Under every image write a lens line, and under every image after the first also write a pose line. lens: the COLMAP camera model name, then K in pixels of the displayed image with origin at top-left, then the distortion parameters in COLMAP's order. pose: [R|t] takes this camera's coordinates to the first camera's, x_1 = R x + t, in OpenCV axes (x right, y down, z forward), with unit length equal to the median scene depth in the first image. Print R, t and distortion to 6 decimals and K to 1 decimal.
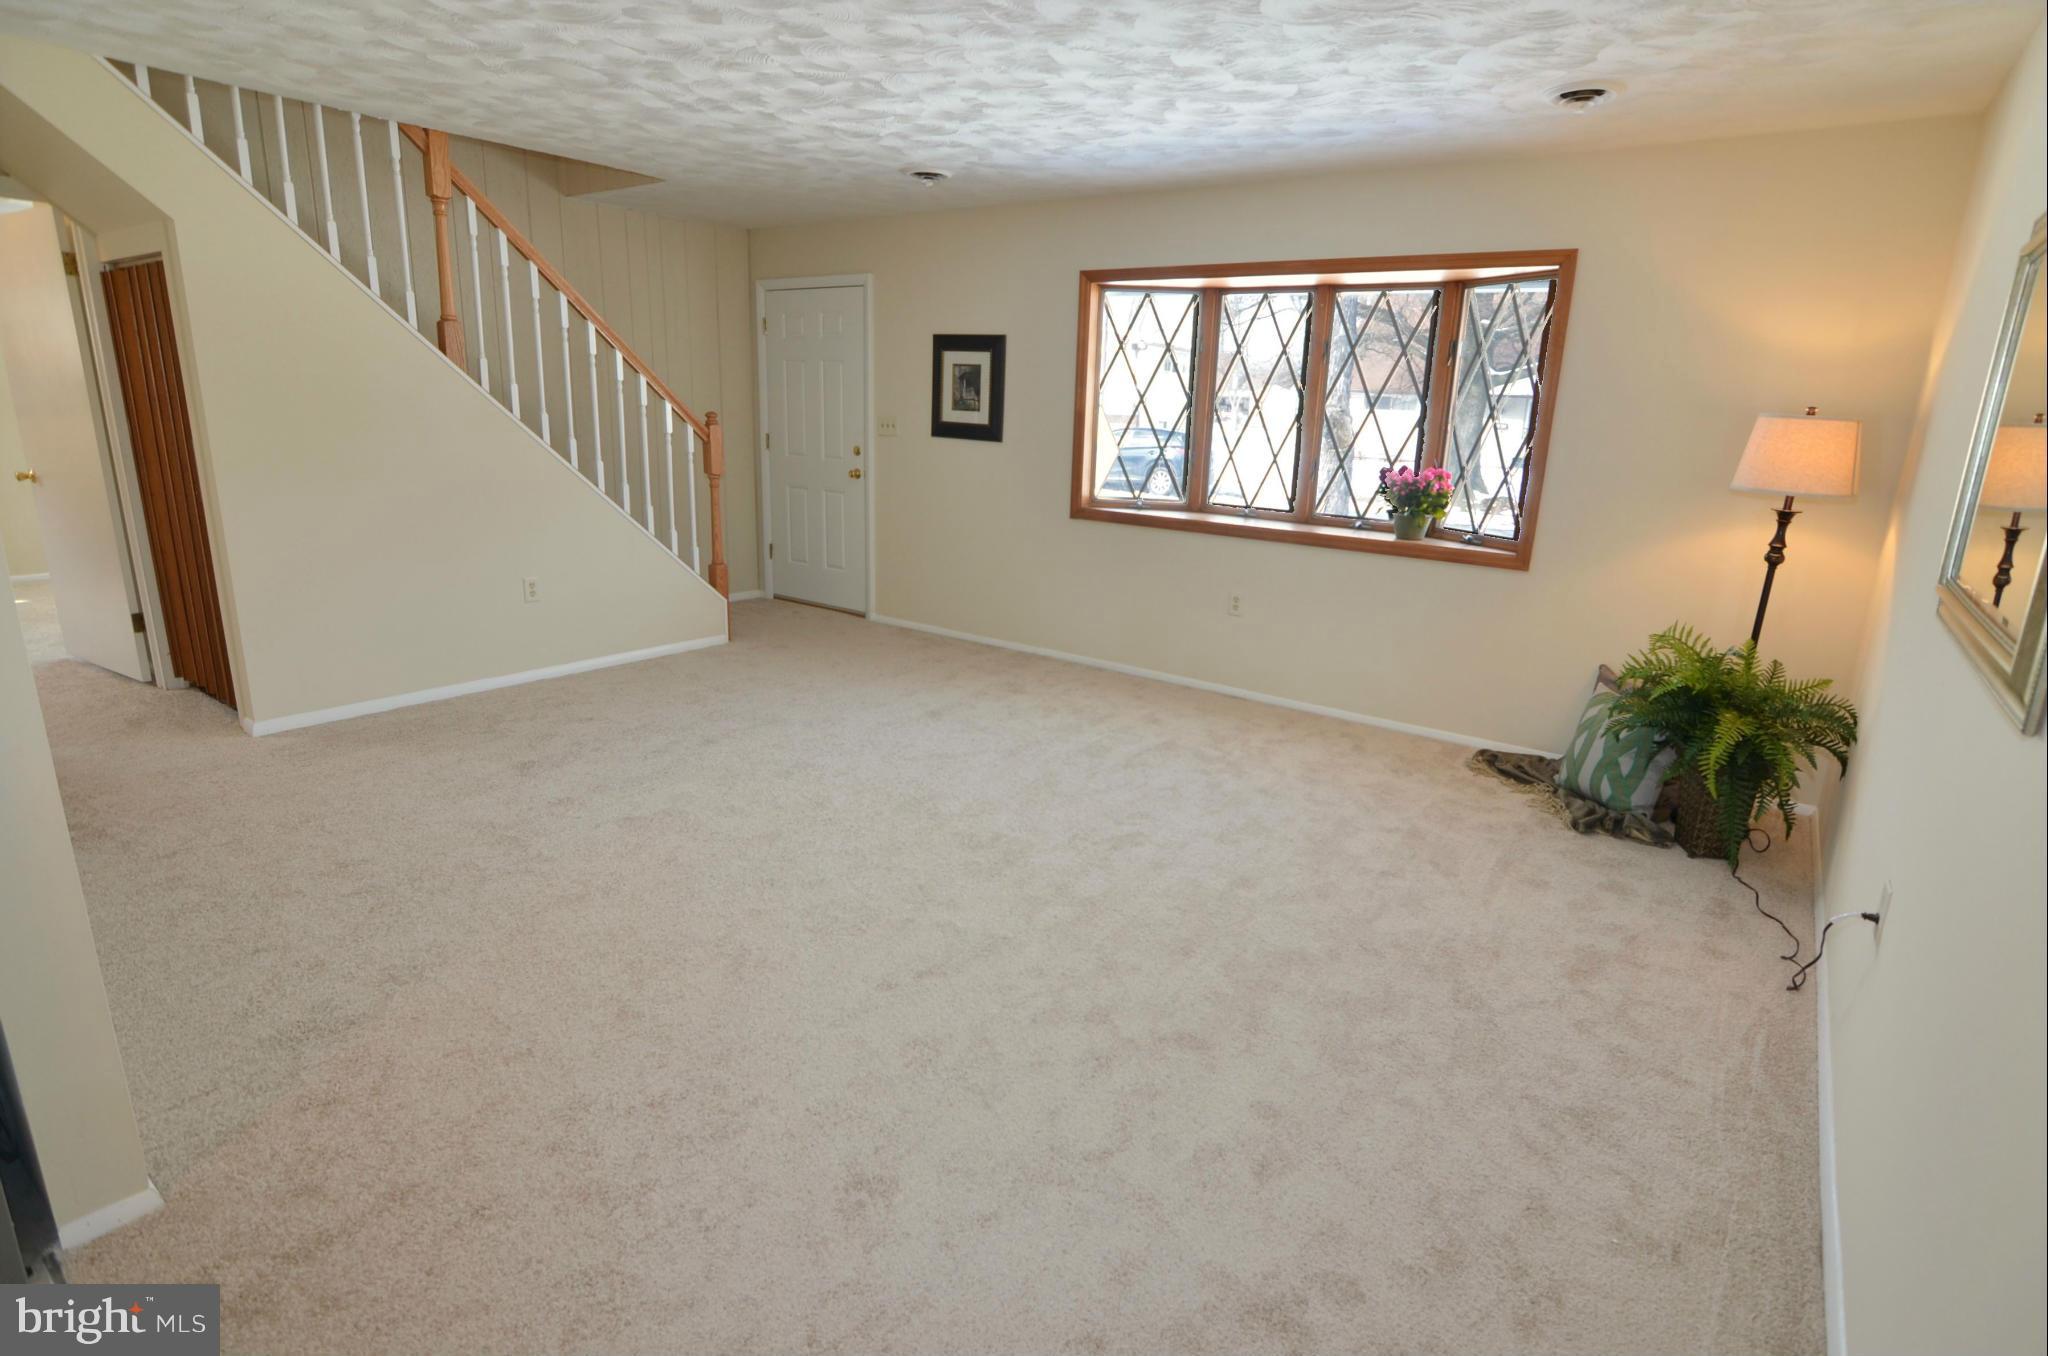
lens RADIAL K [[994.3, 0, 1060.5], [0, 994.3, 664.3], [0, 0, 1]] dist [-0.028026, 0.006844]
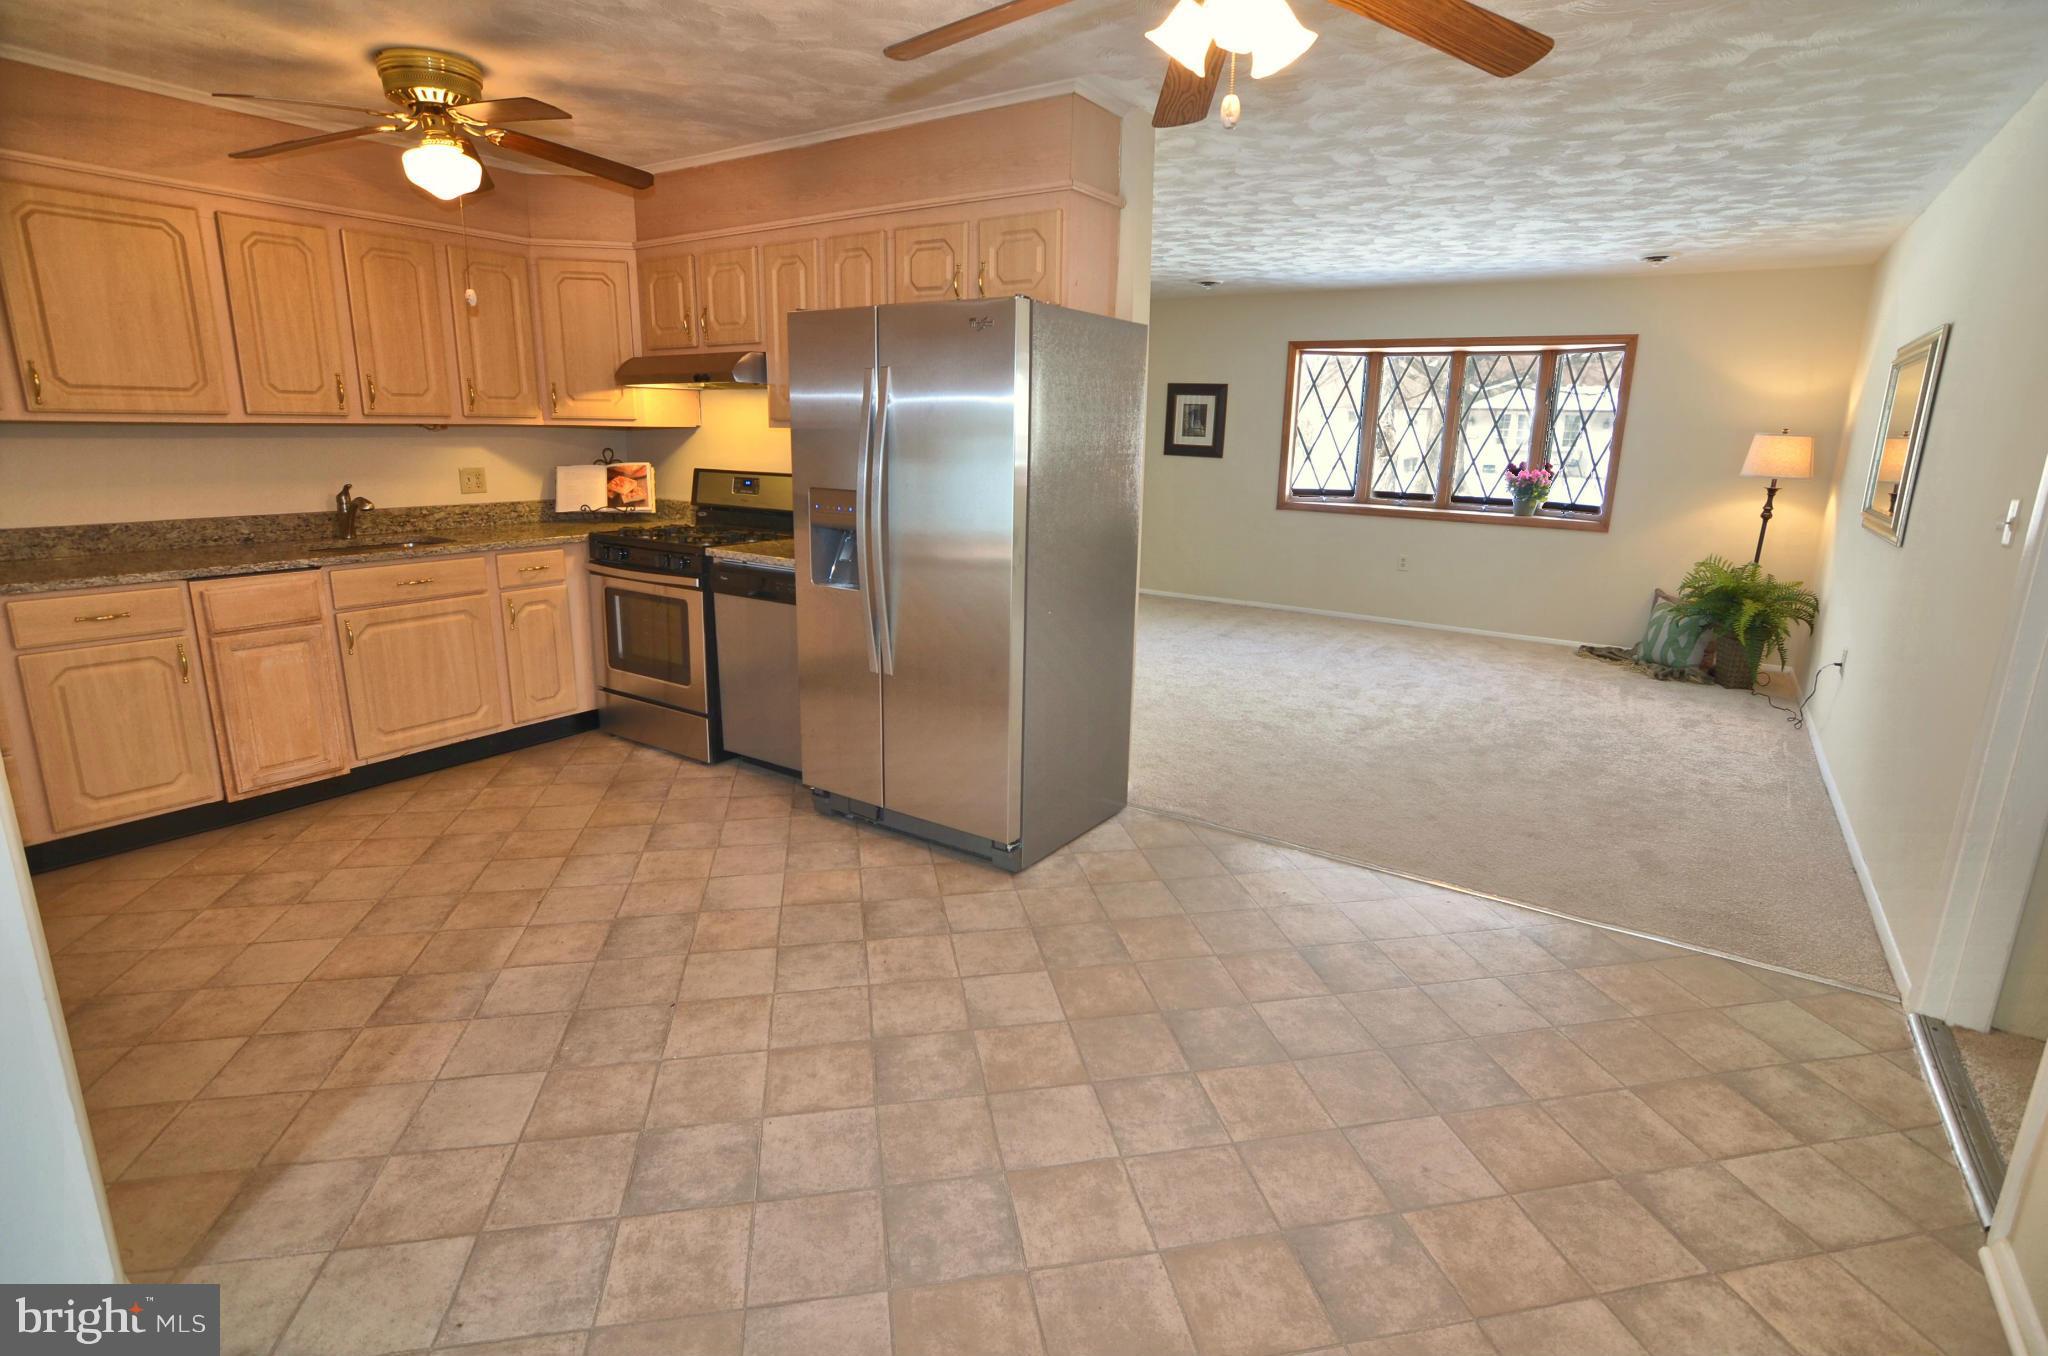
lens RADIAL K [[994.3, 0, 1035.5], [0, 994.3, 676.2], [0, 0, 1]] dist [-0.028026, 0.006844]
pose [[0.998830, -0.023950, 0.042022, -0.528749], [0.024451, 0.999635, -0.011448, 0.134705], [-0.041732, 0.012462, 0.999051, -0.554930]]
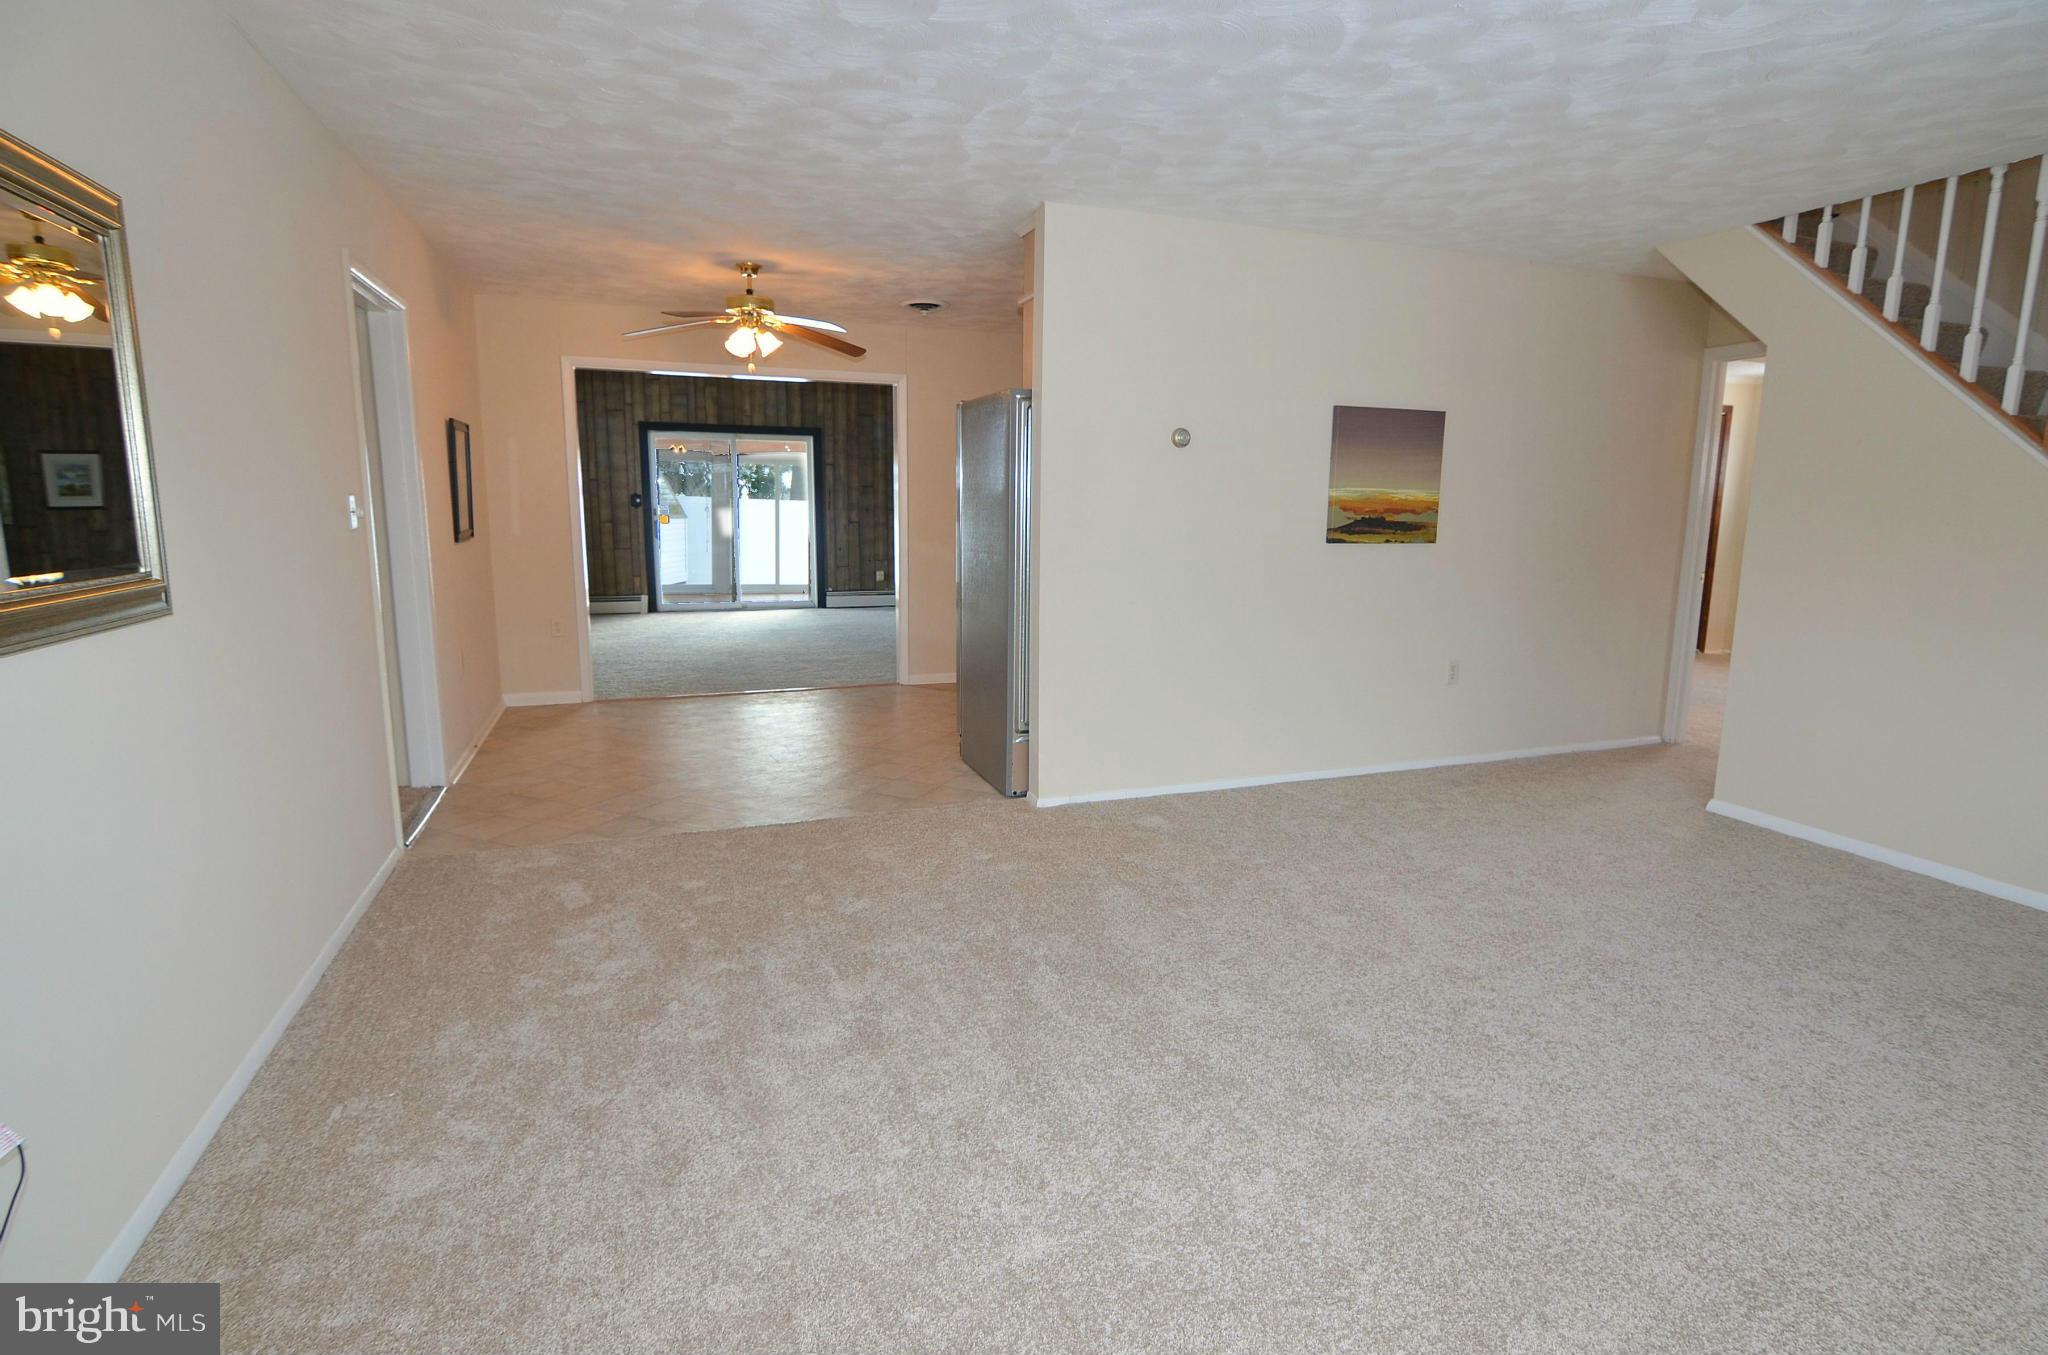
lens RADIAL K [[994.3, 0, 1021.0], [0, 994.3, 663.1], [0, 0, 1]] dist [-0.028026, 0.006844]
pose [[-0.541853, 0.098273, -0.834708, 0.437348], [-0.243454, 0.932212, 0.267791, -0.169652], [0.804441, 0.348316, -0.481196, 0.799614]]
